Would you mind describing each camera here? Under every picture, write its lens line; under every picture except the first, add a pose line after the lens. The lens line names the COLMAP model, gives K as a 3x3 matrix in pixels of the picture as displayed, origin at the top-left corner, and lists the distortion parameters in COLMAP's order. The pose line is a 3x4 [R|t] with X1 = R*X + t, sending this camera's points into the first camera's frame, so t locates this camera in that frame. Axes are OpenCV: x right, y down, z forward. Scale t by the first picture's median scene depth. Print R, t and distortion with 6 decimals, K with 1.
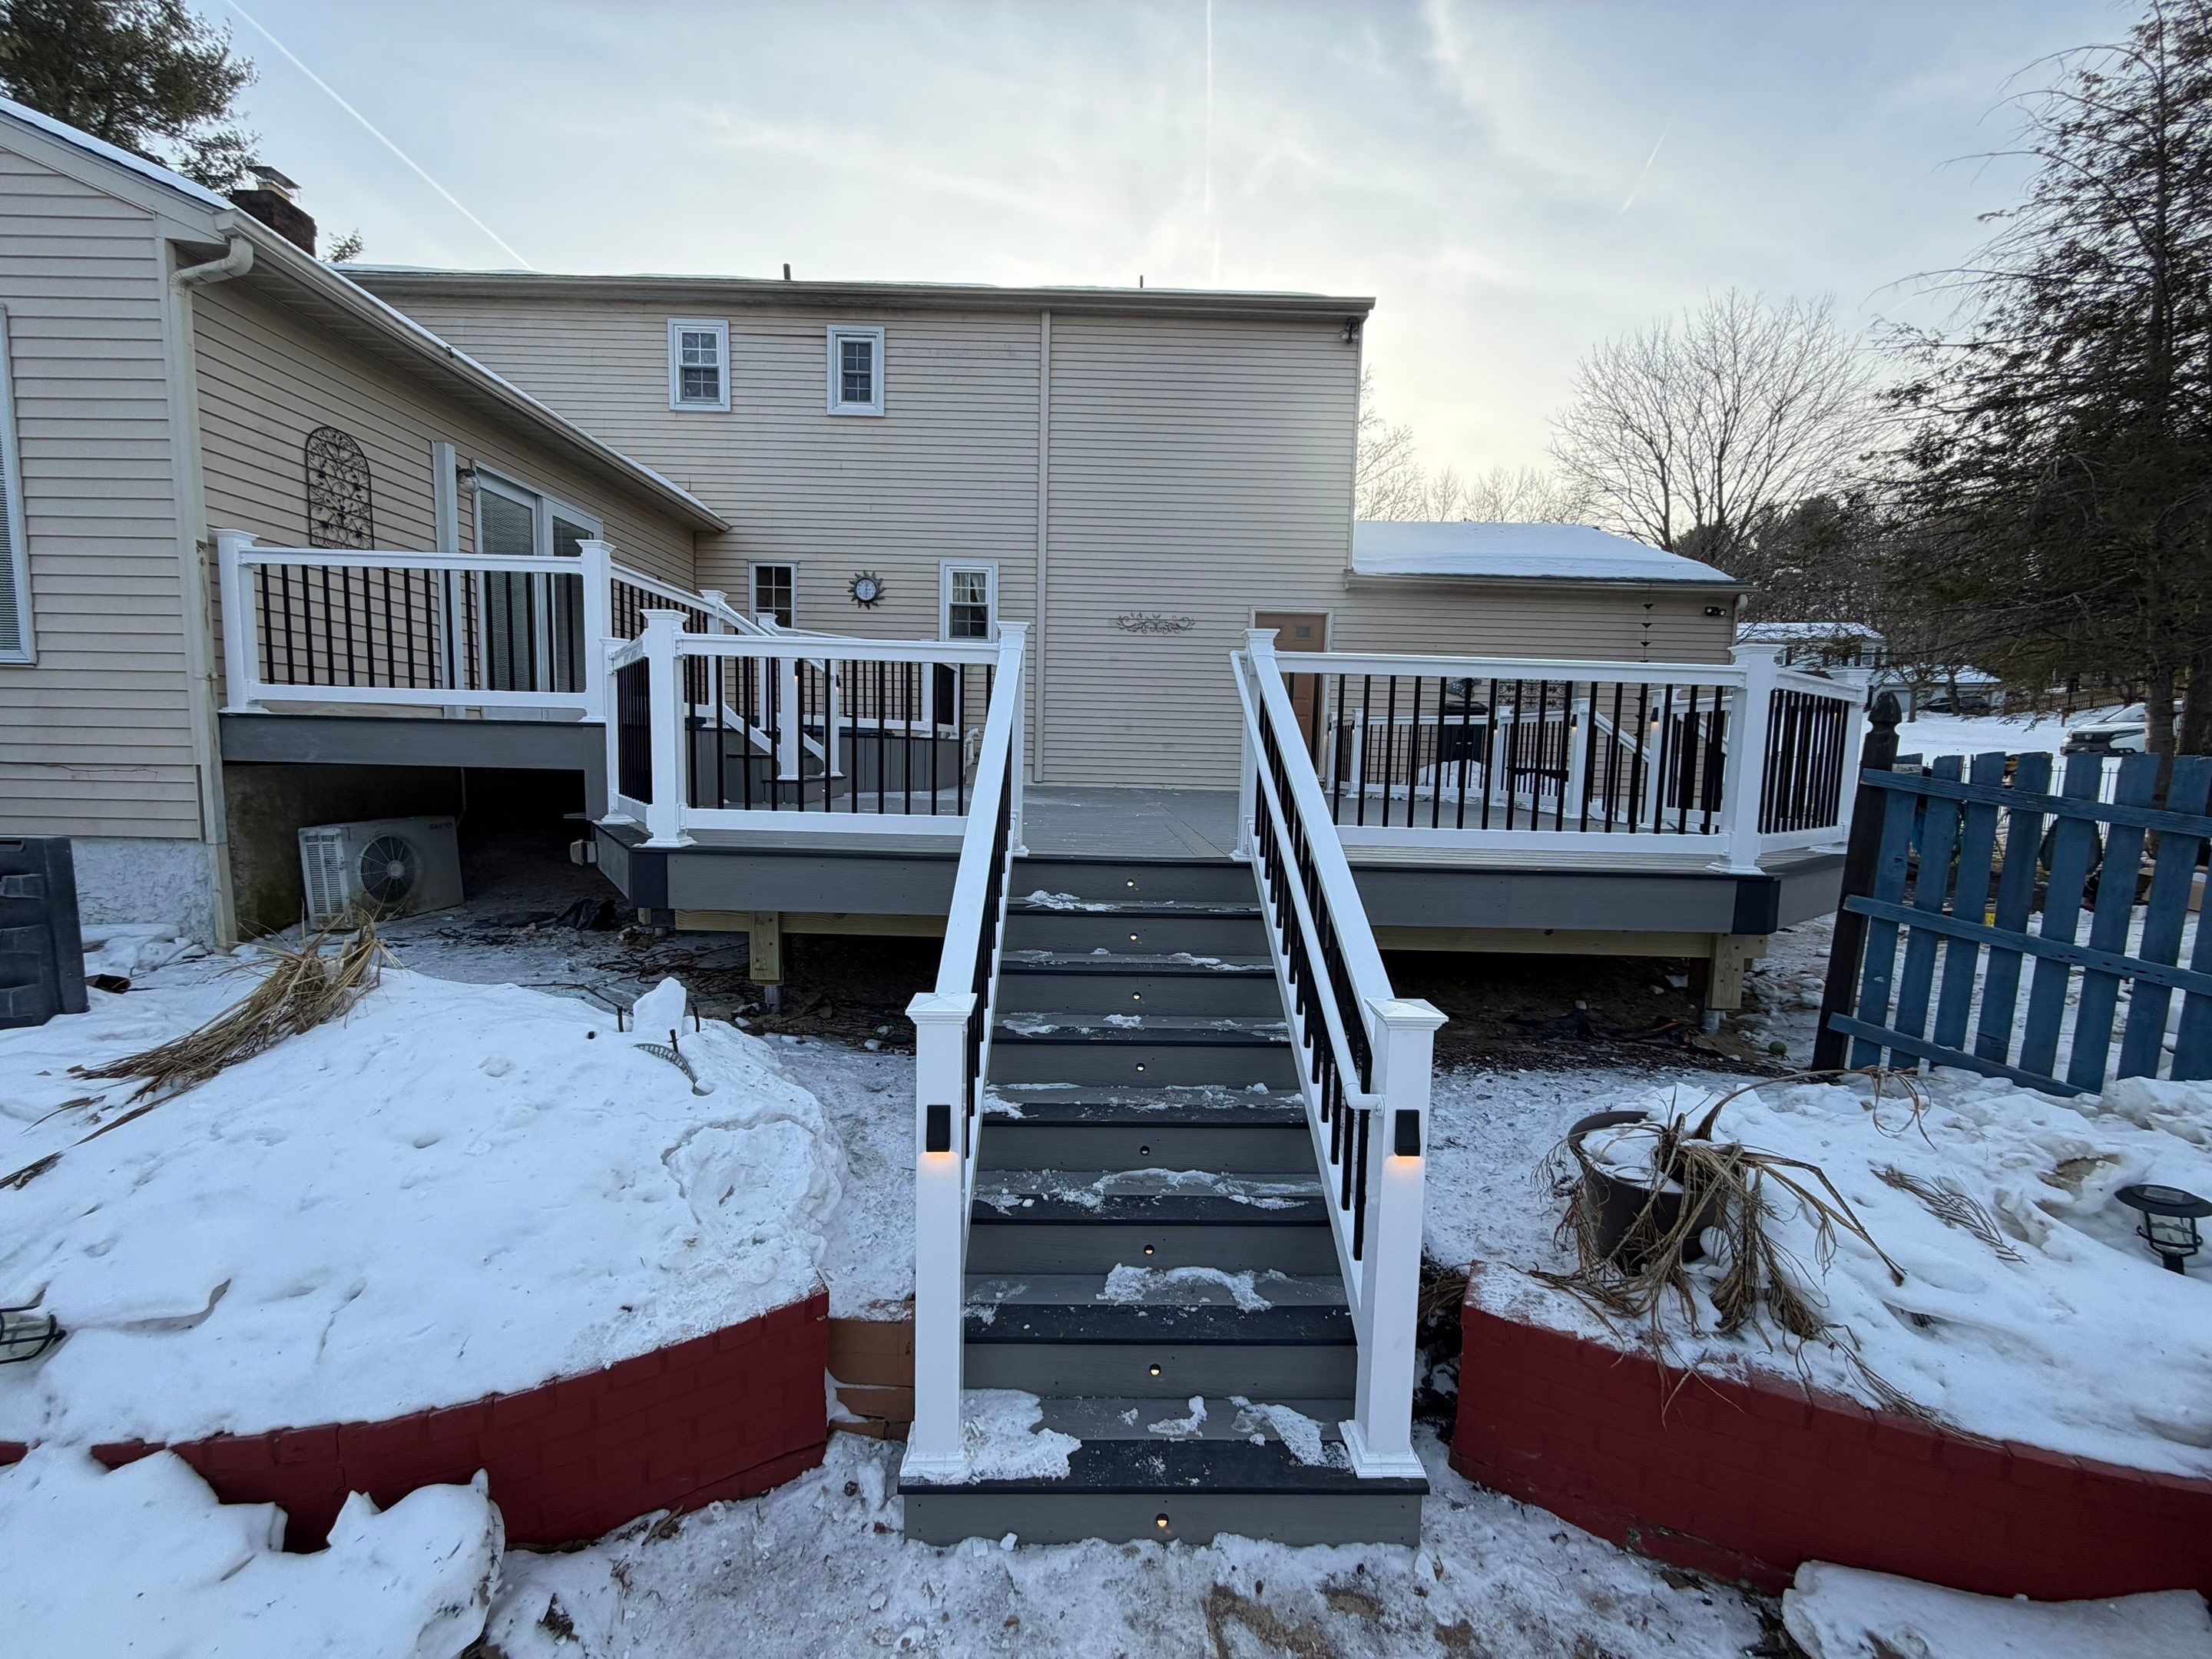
lens RADIAL K [[882.0, 0, 1101.9], [0, 882.0, 832.5], [0, 0, 1]] dist [0.000884, -0.000138]
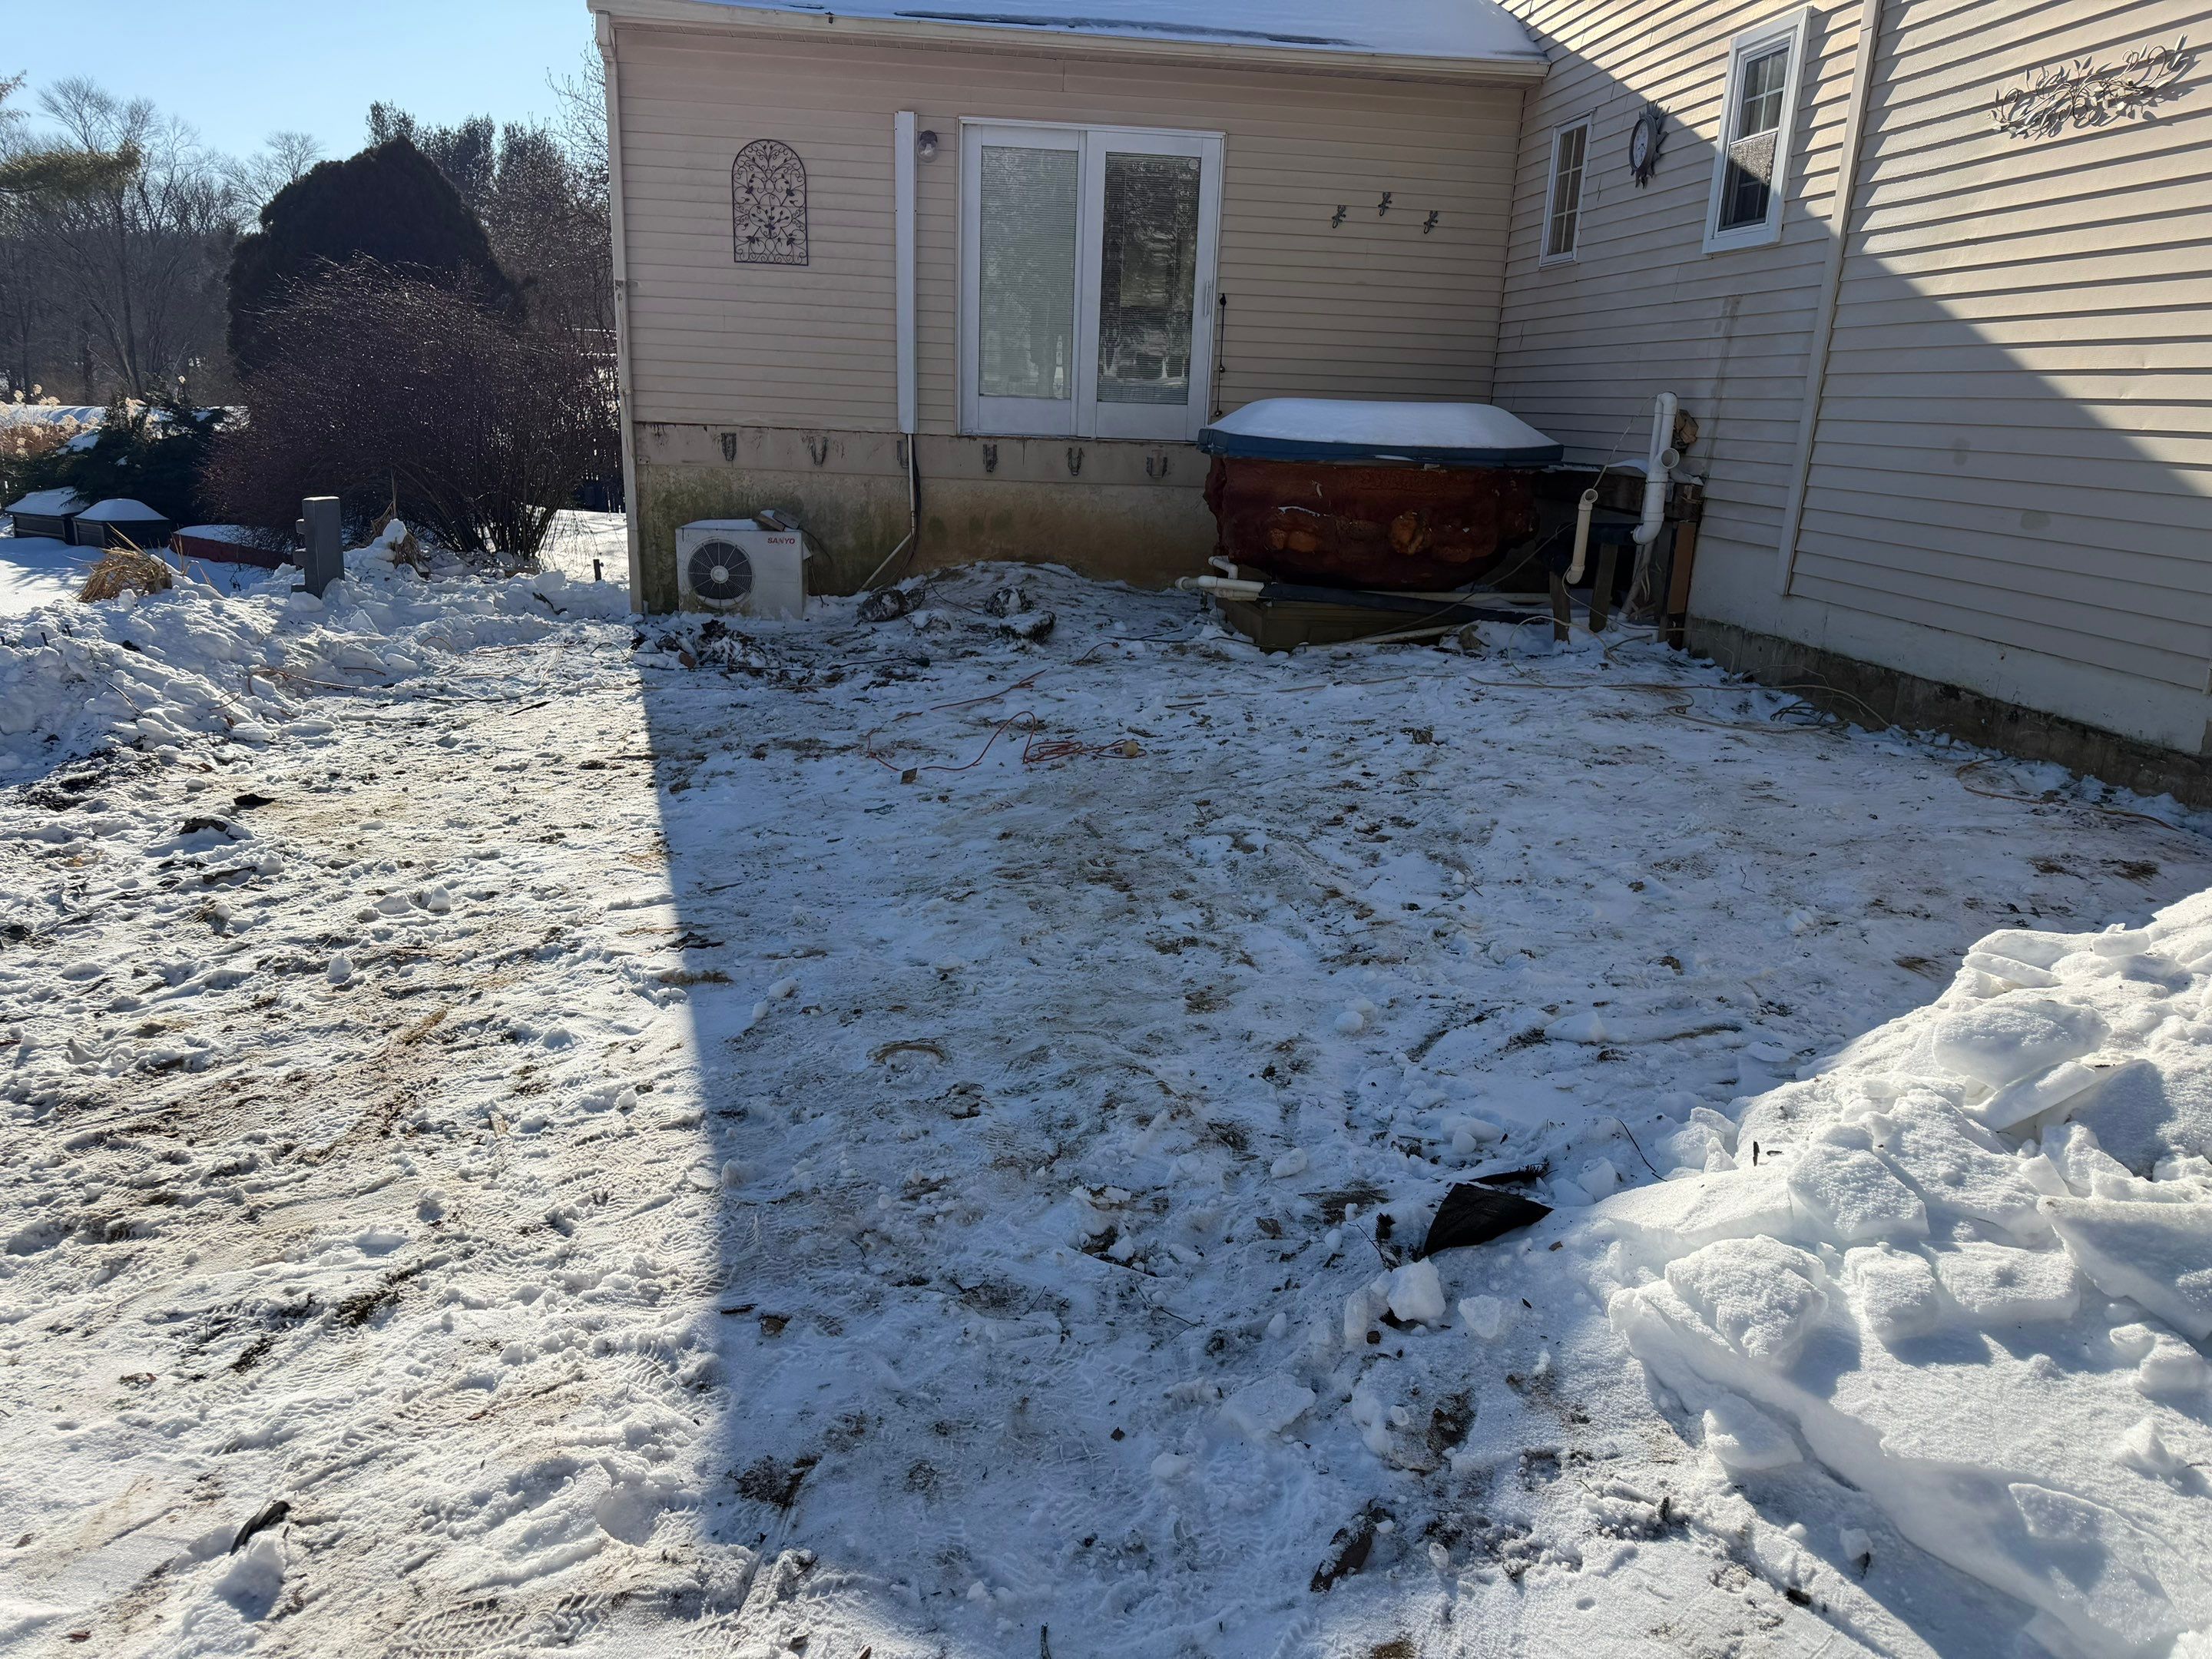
lens RADIAL K [[1560.6, 0, 1097.1], [0, 1560.6, 848.9], [0, 0, 1]] dist [0.014343, -0.020515]
pose [[0.099673, 0.256778, -0.961317, 0.610824], [-0.128827, 0.961326, 0.243424, -0.082106], [0.986645, 0.099581, 0.128898, 0.655505]]
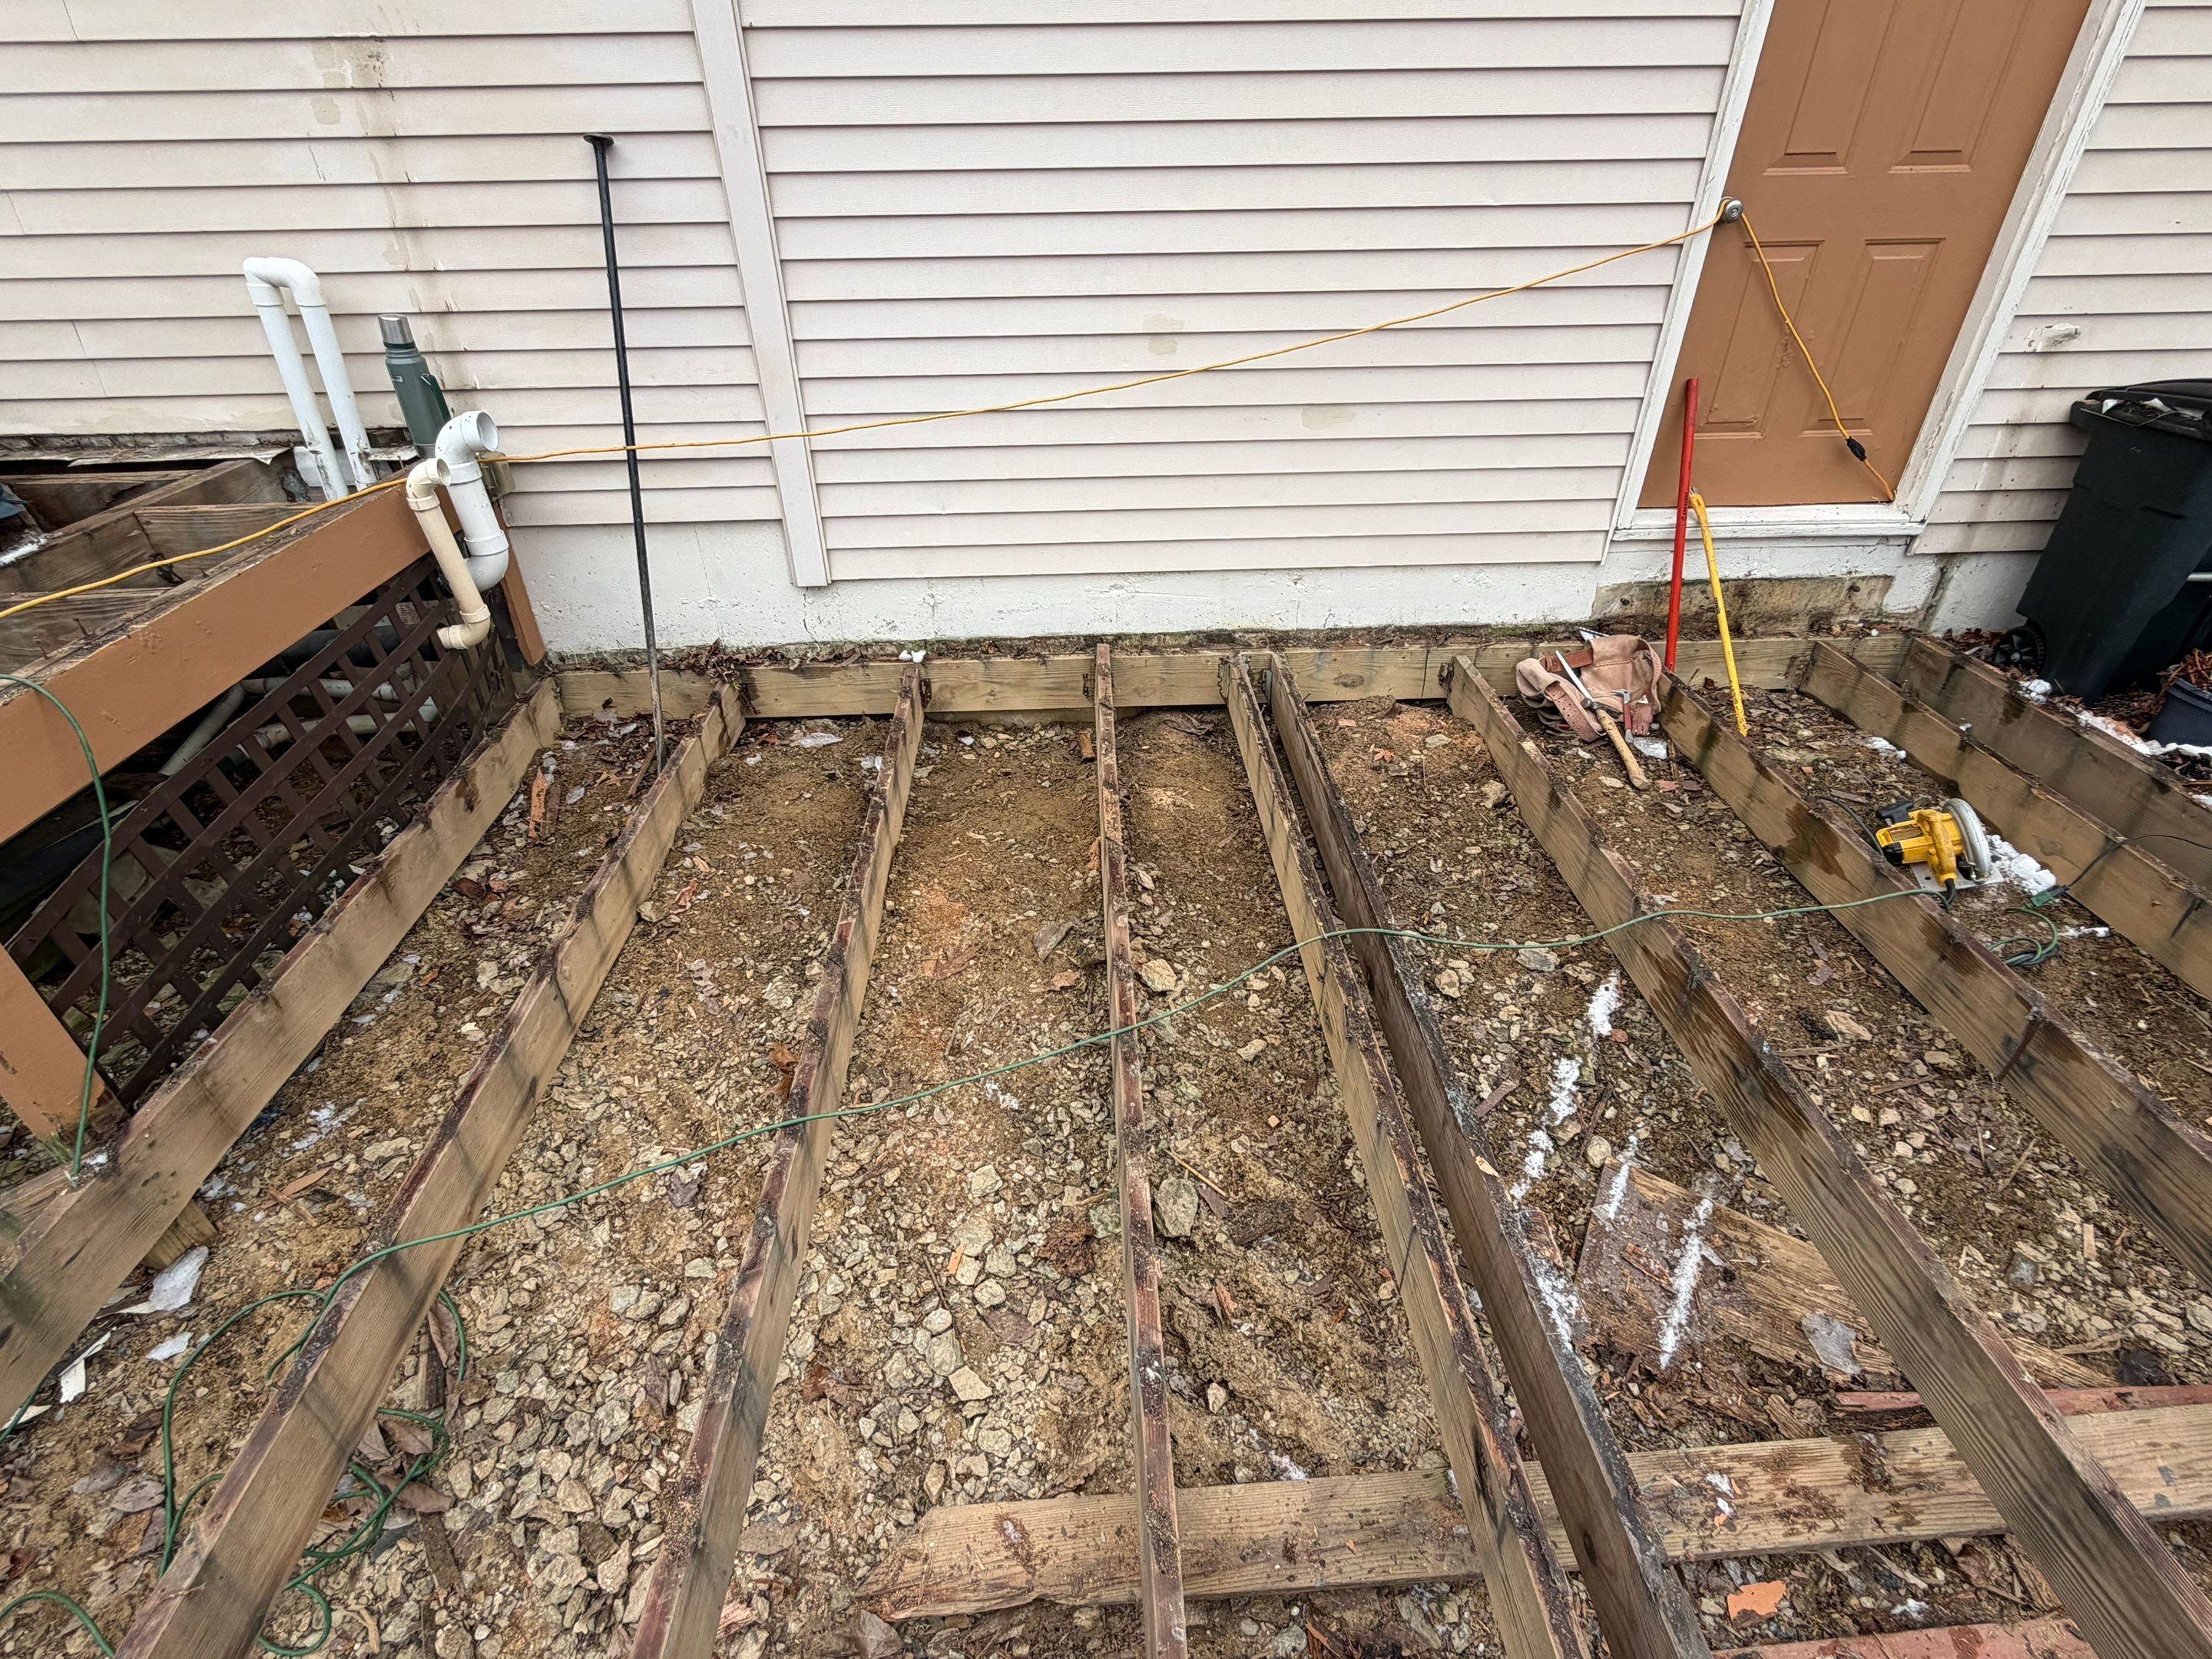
lens RADIAL K [[1089.1, 0, 1109.3], [0, 1089.1, 865.2], [0, 0, 1]] dist [-0.000776, -0.000267]
pose [[0.999167, -0.040767, -0.001905, 0.011884], [0.036220, 0.864264, 0.501733, -0.149658], [-0.018808, -0.501384, 0.865021, 0.712871]]
